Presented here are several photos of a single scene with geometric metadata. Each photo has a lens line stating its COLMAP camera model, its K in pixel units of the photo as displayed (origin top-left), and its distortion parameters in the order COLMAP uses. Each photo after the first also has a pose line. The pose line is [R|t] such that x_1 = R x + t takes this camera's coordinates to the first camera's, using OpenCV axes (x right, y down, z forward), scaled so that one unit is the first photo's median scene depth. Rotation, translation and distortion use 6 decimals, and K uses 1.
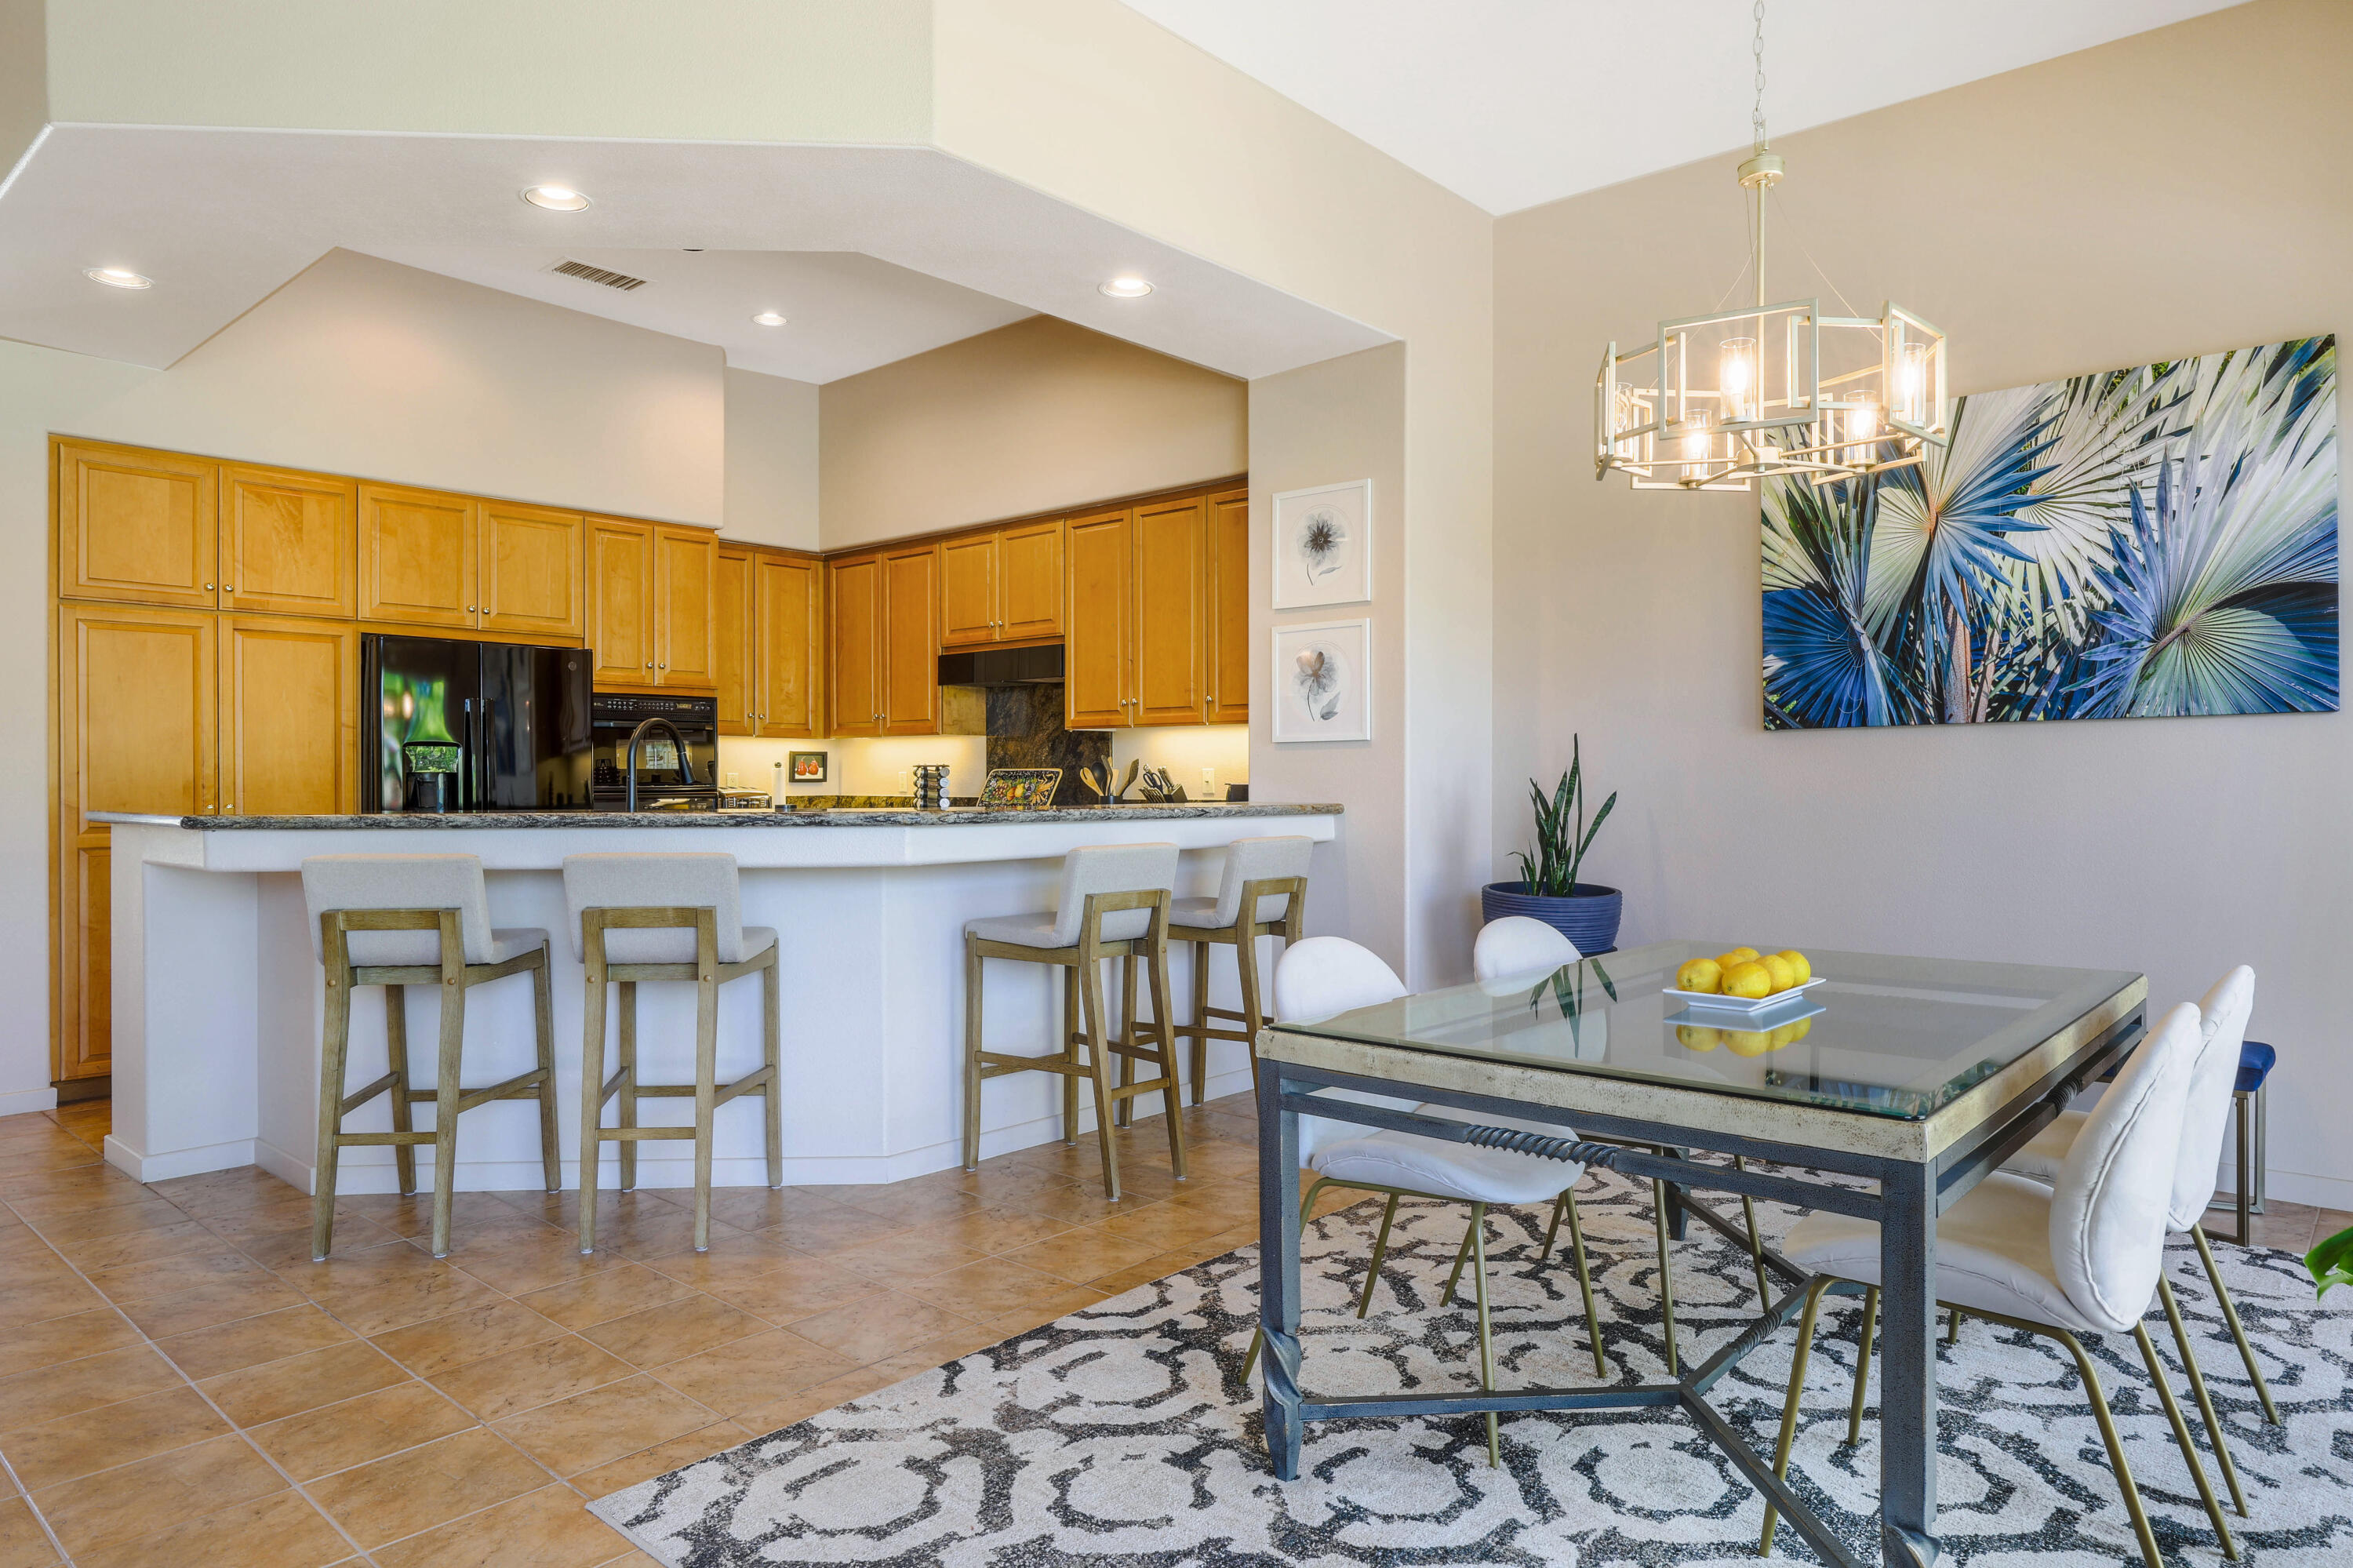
lens RADIAL K [[1429.9, 0, 1184.7], [0, 1429.9, 775.7], [0, 0, 1]] dist [-0.002083, -0.000933]
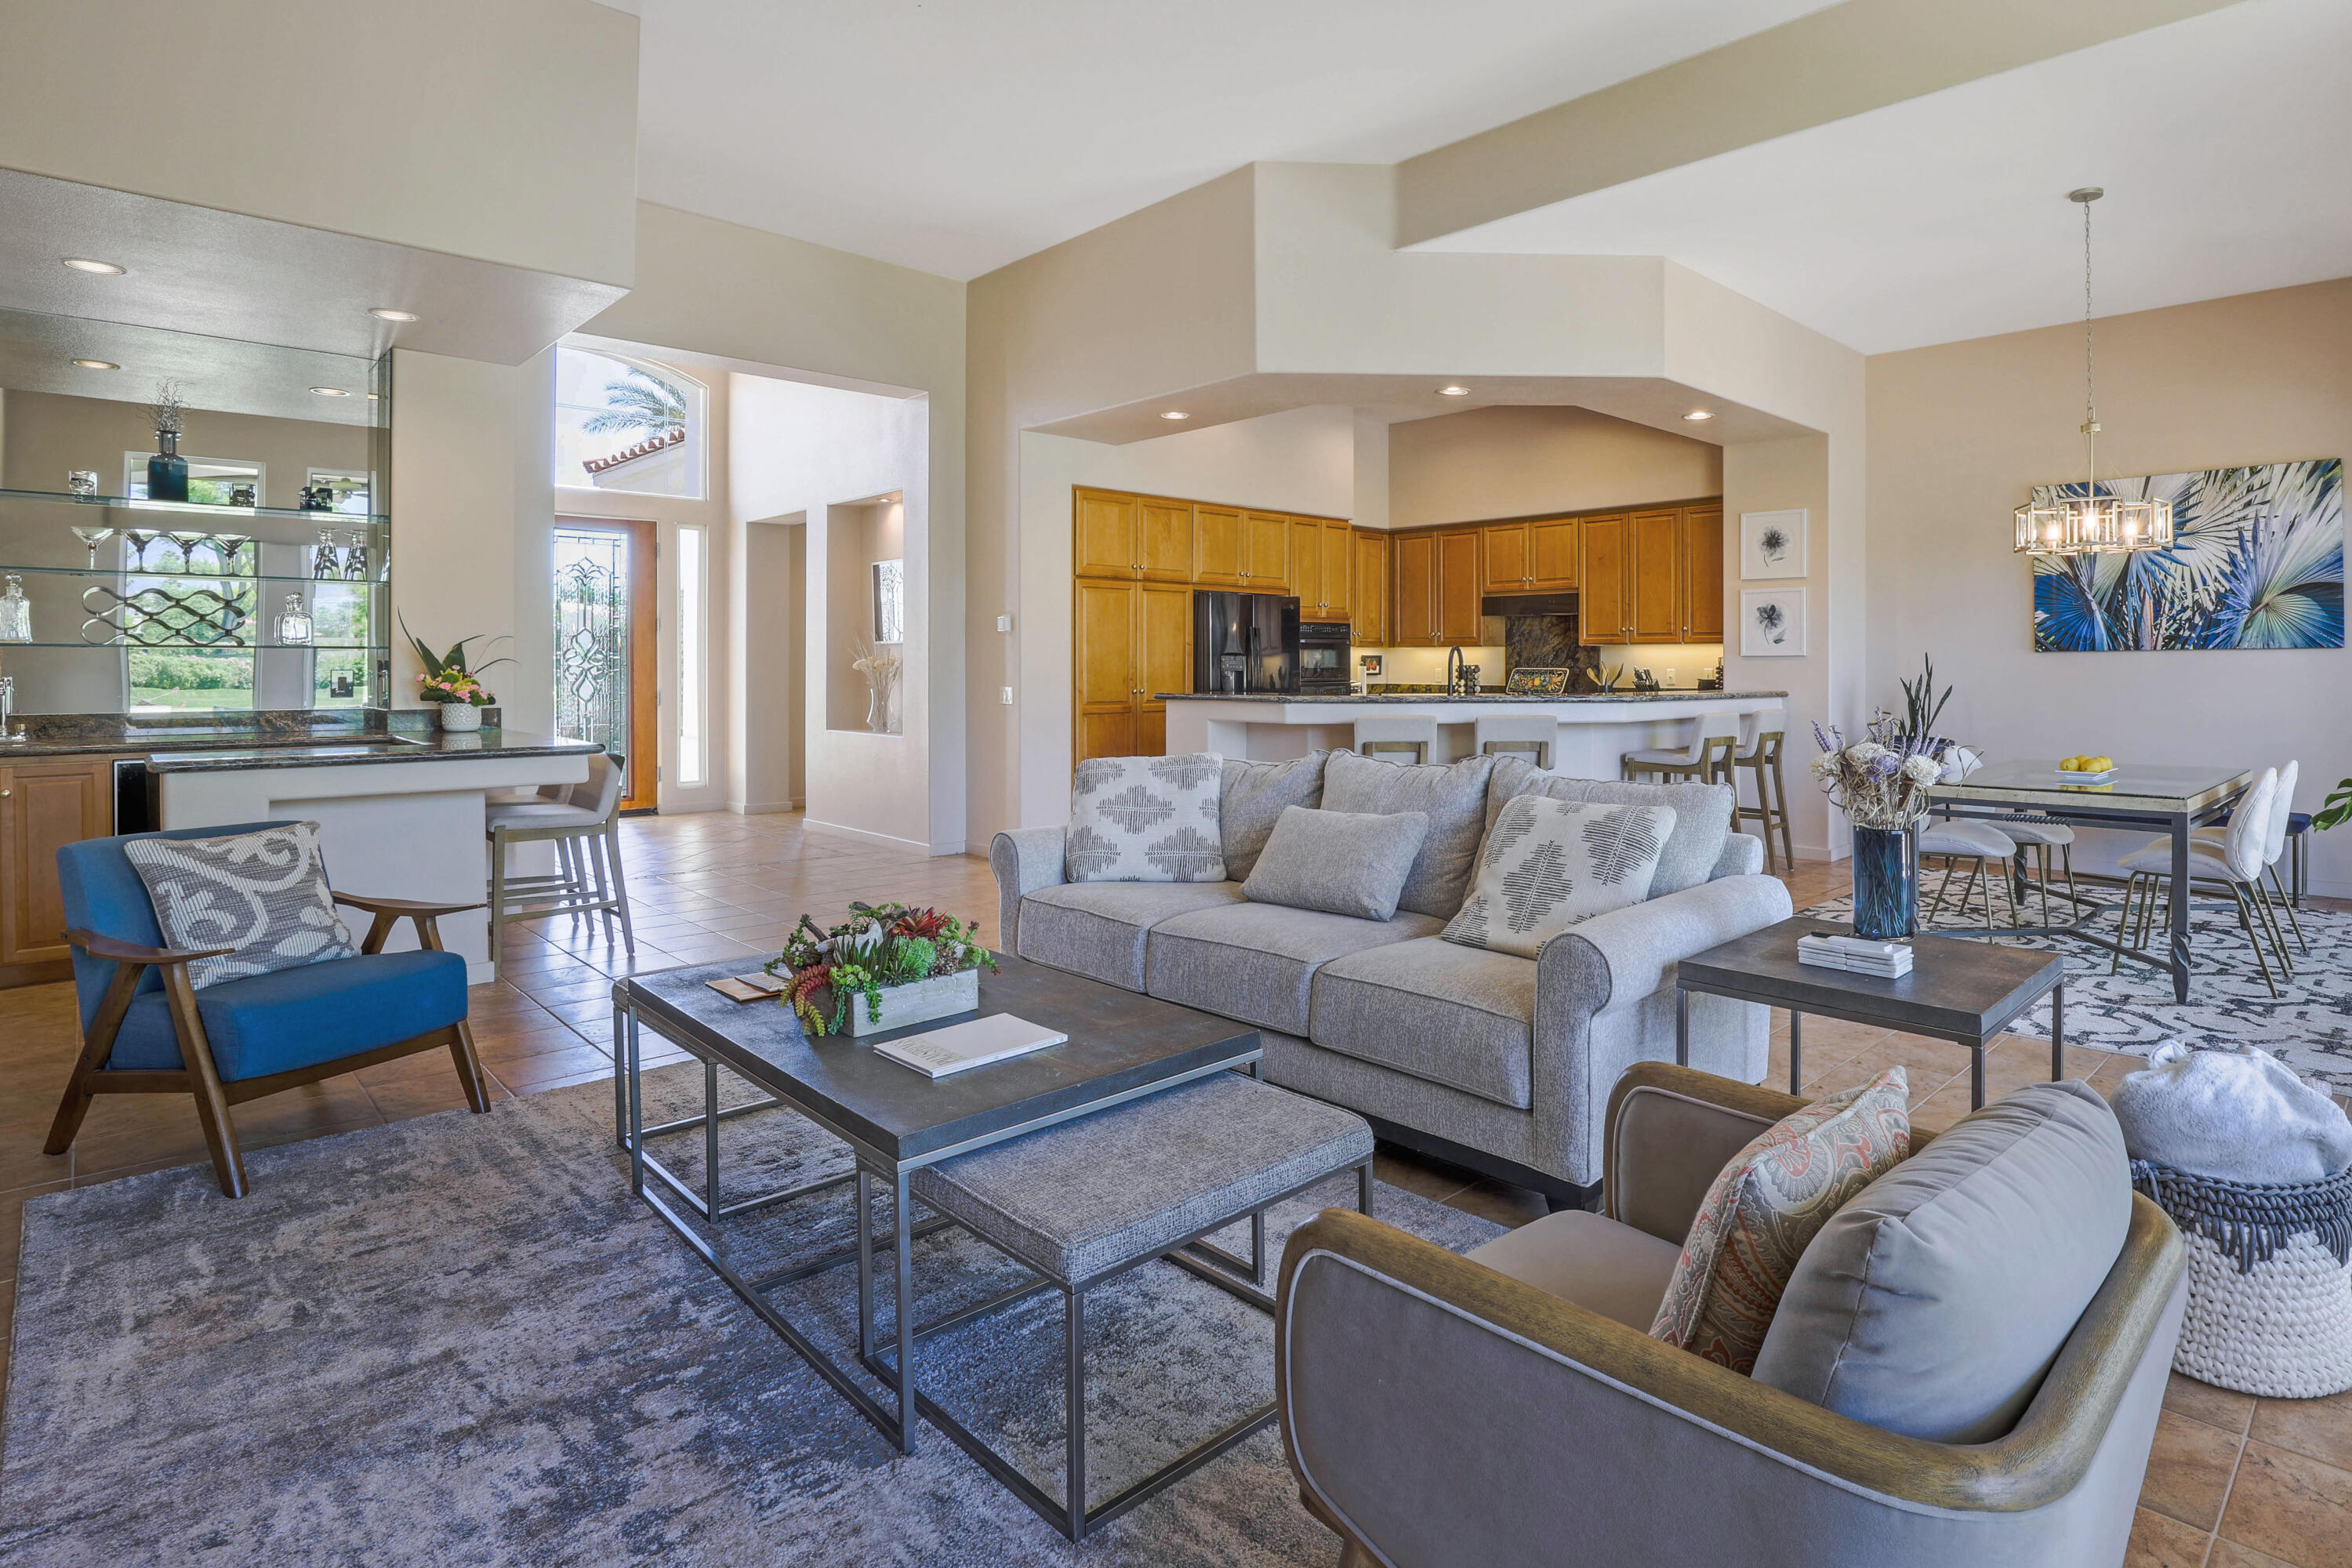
lens RADIAL K [[1216.7, 0, 1350.7], [0, 1216.7, 654.8], [0, 0, 1]] dist [-0.032617, 0.000357]
pose [[0.999259, 0.003098, -0.038369, -0.441714], [-0.003348, 0.999974, -0.006463, -0.016854], [0.038348, 0.006587, 0.999243, -0.612981]]
